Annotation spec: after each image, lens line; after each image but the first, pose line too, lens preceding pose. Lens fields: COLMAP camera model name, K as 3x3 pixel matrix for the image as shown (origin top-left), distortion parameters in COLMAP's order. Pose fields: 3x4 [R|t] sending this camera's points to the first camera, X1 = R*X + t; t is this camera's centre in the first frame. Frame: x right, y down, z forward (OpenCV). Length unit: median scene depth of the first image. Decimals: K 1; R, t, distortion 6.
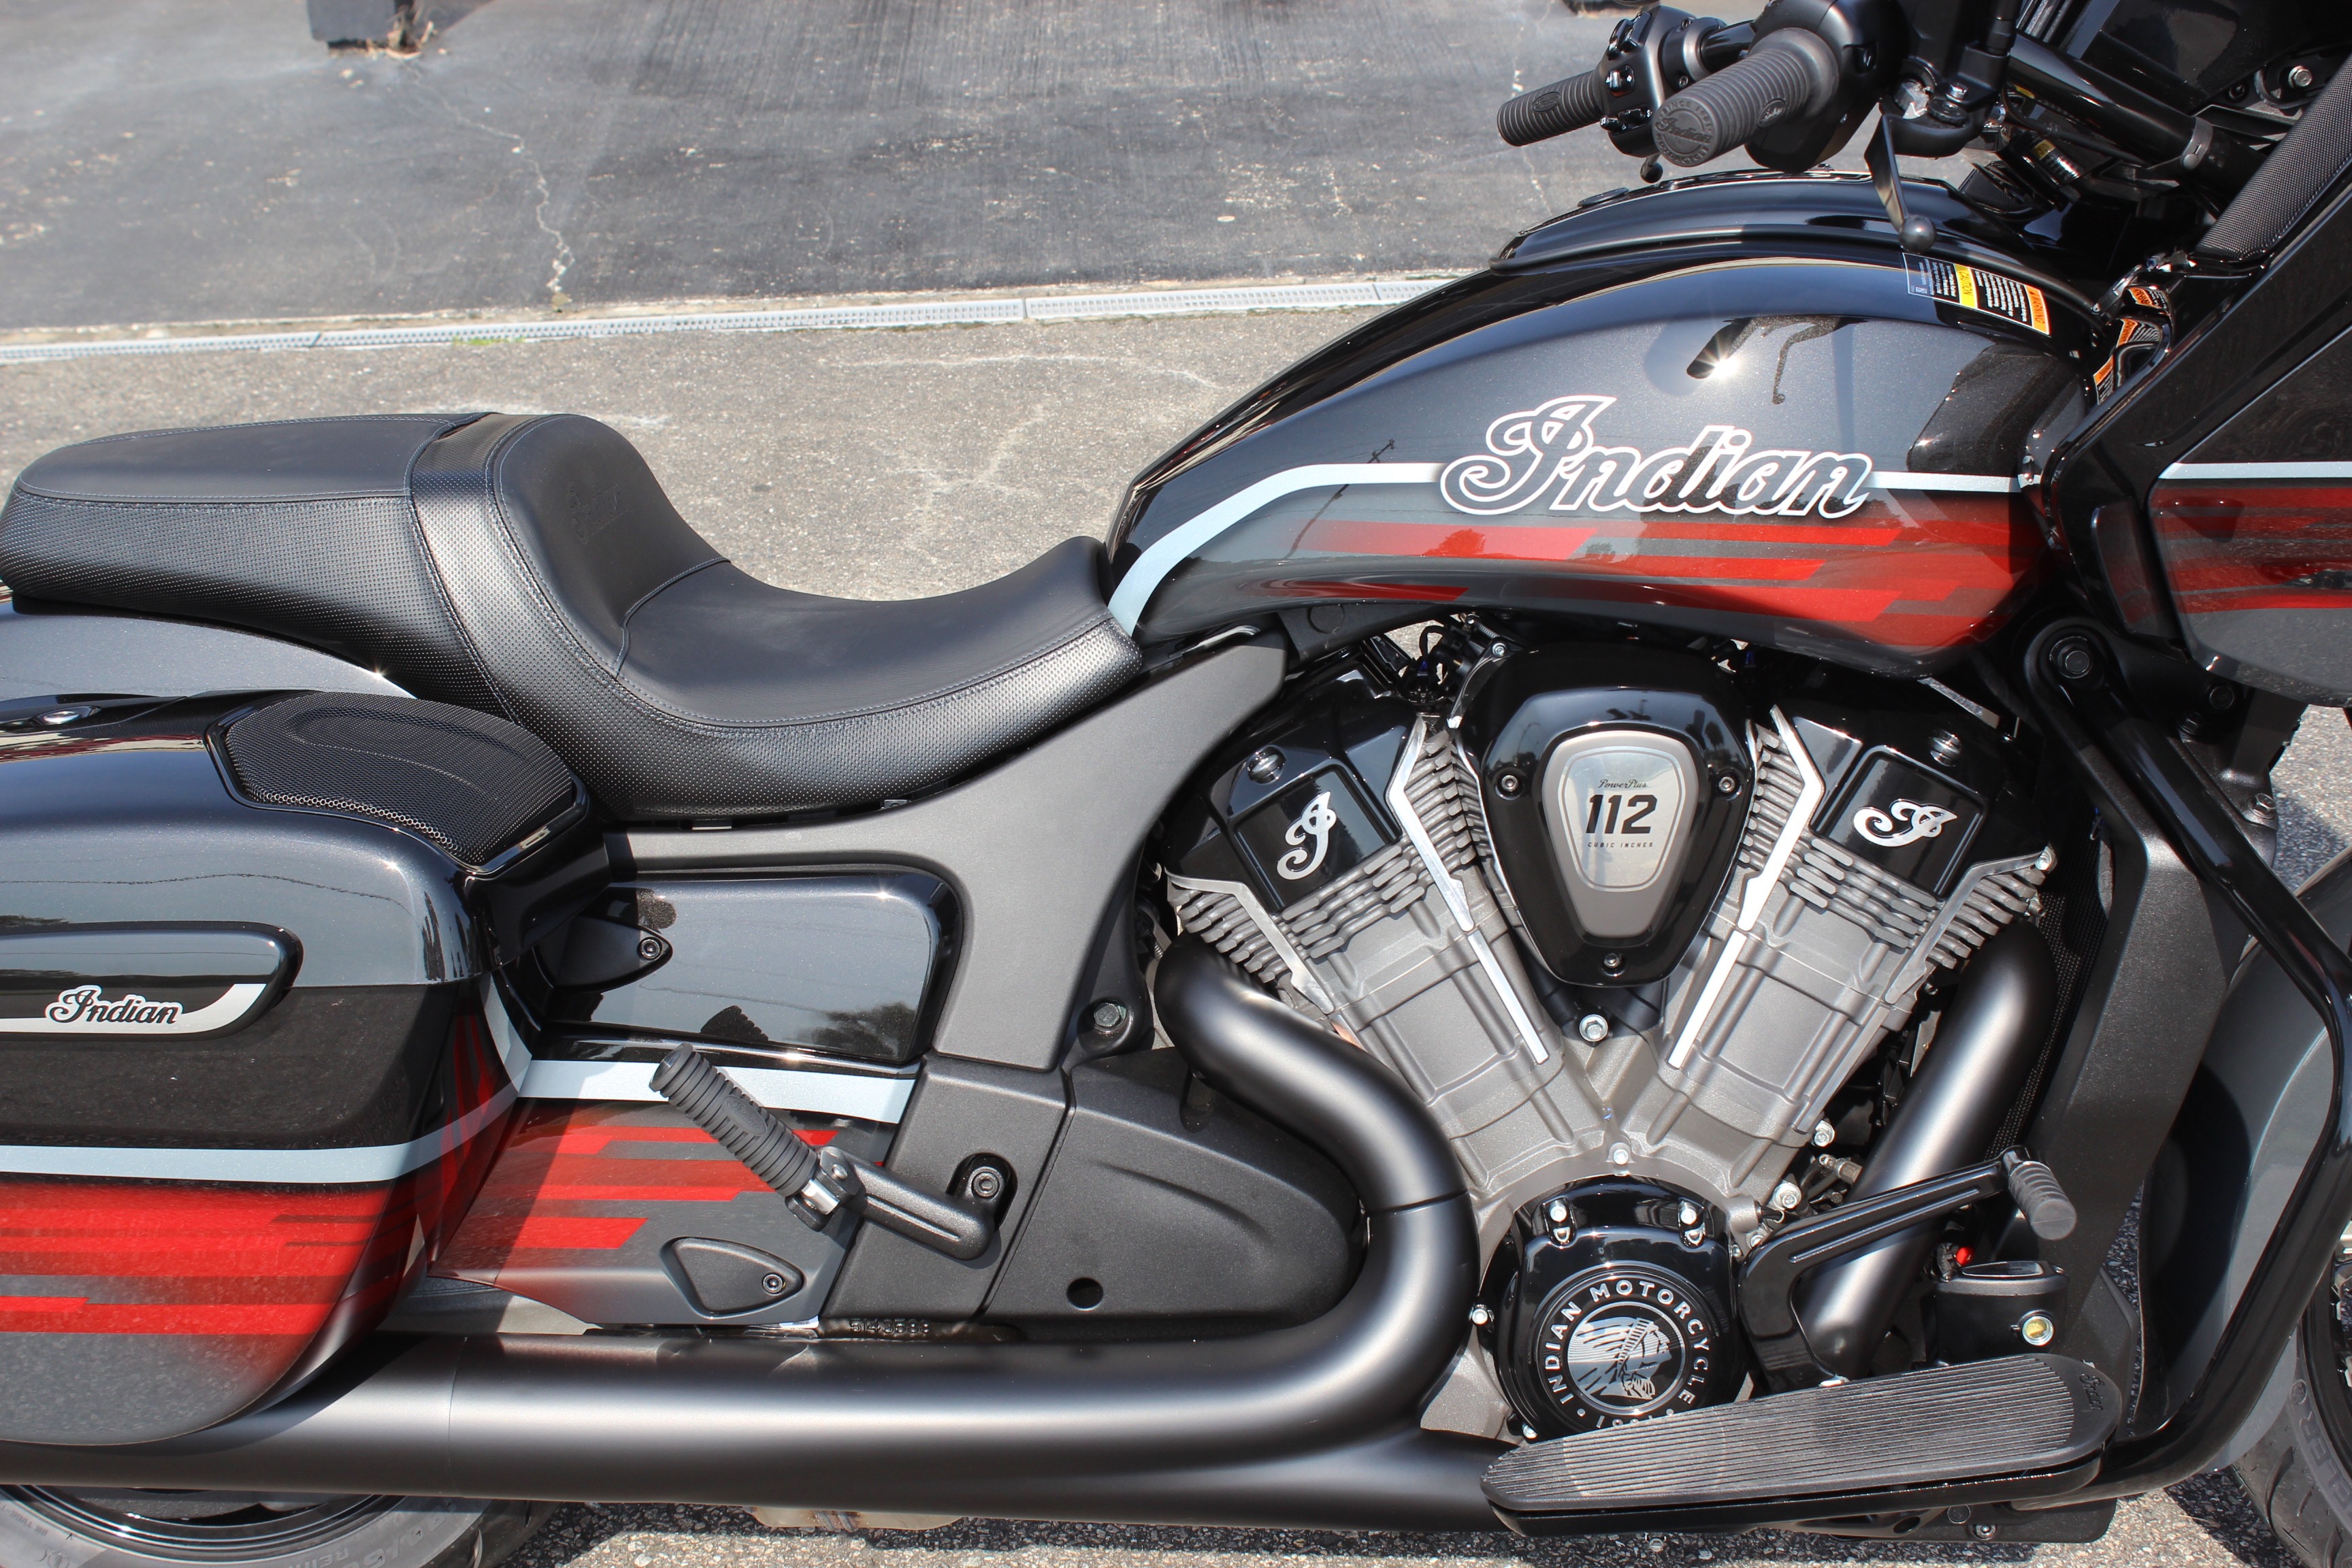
lens RADIAL K [[3070.9, 0, 1158.3], [0, 3070.9, 786.3], [0, 0, 1]] dist [-0.056700, 0.000000]
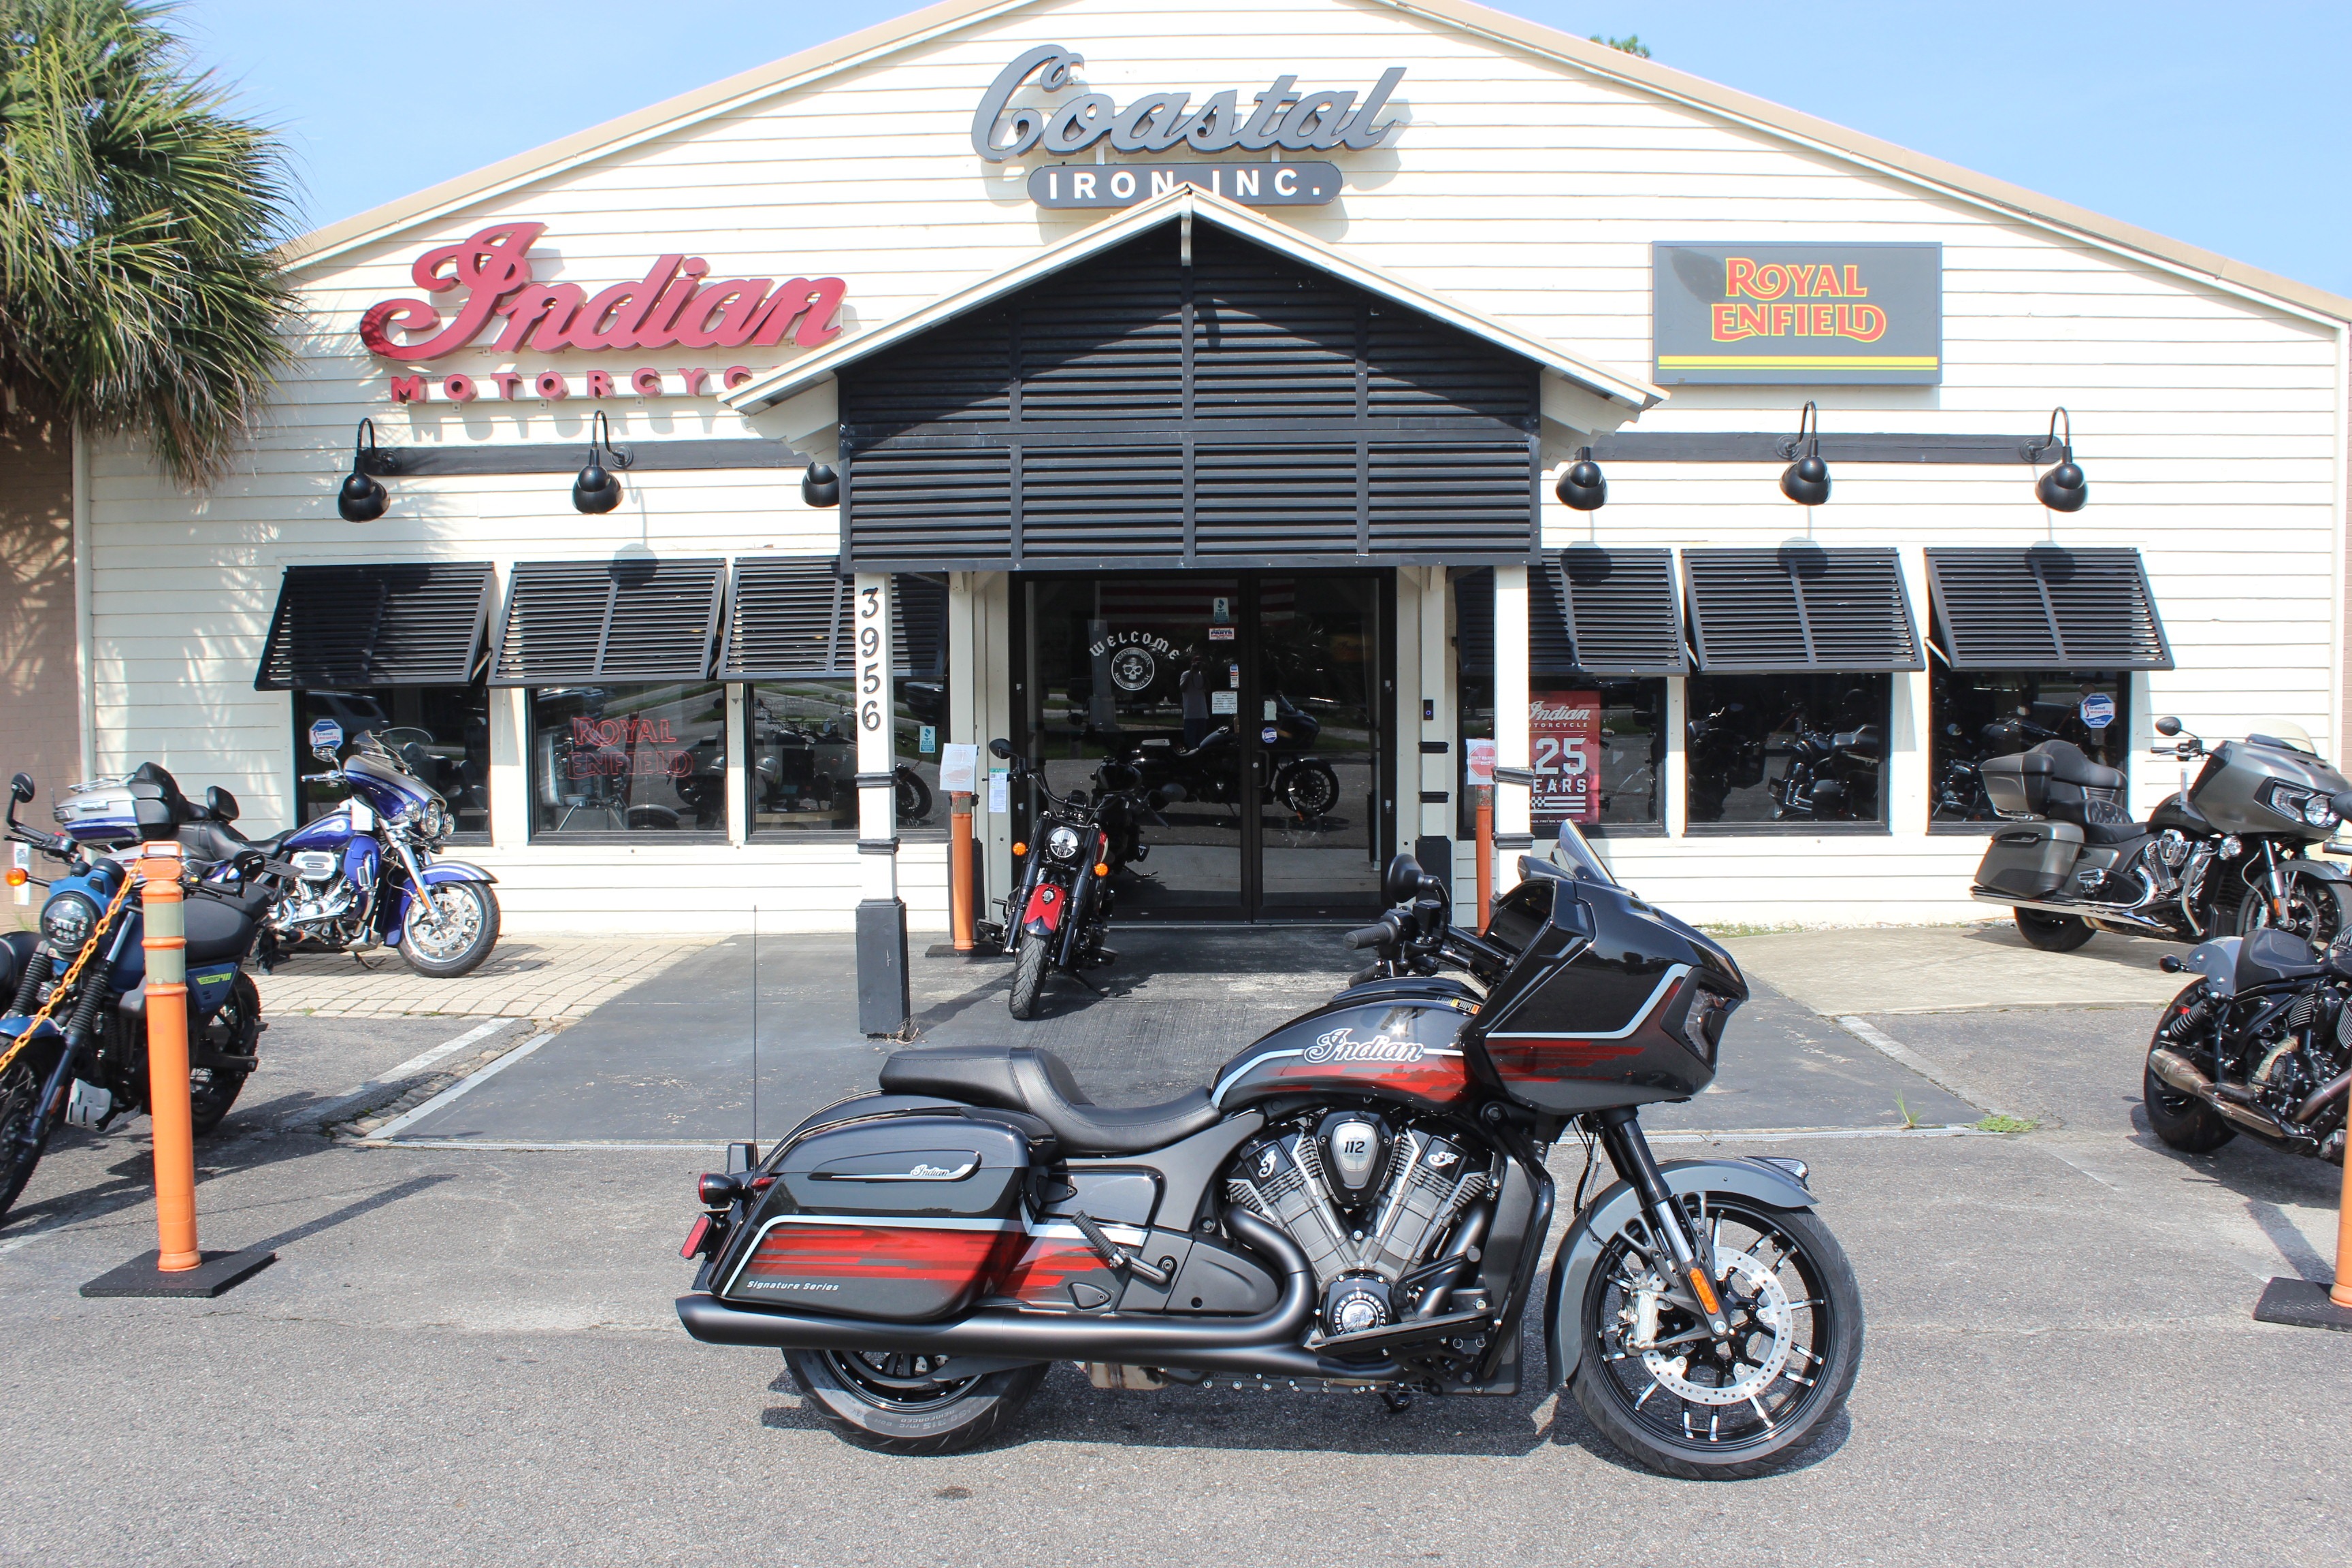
lens RADIAL K [[2195.2, 0, 1175.8], [0, 2195.2, 796.8], [0, 0, 1]] dist [-0.112934, 0.000000]
pose [[0.997252, 0.013421, -0.072854, 0.117470], [-0.040394, 0.922903, -0.382909, 0.566067], [0.062098, 0.384799, 0.920909, -1.363622]]
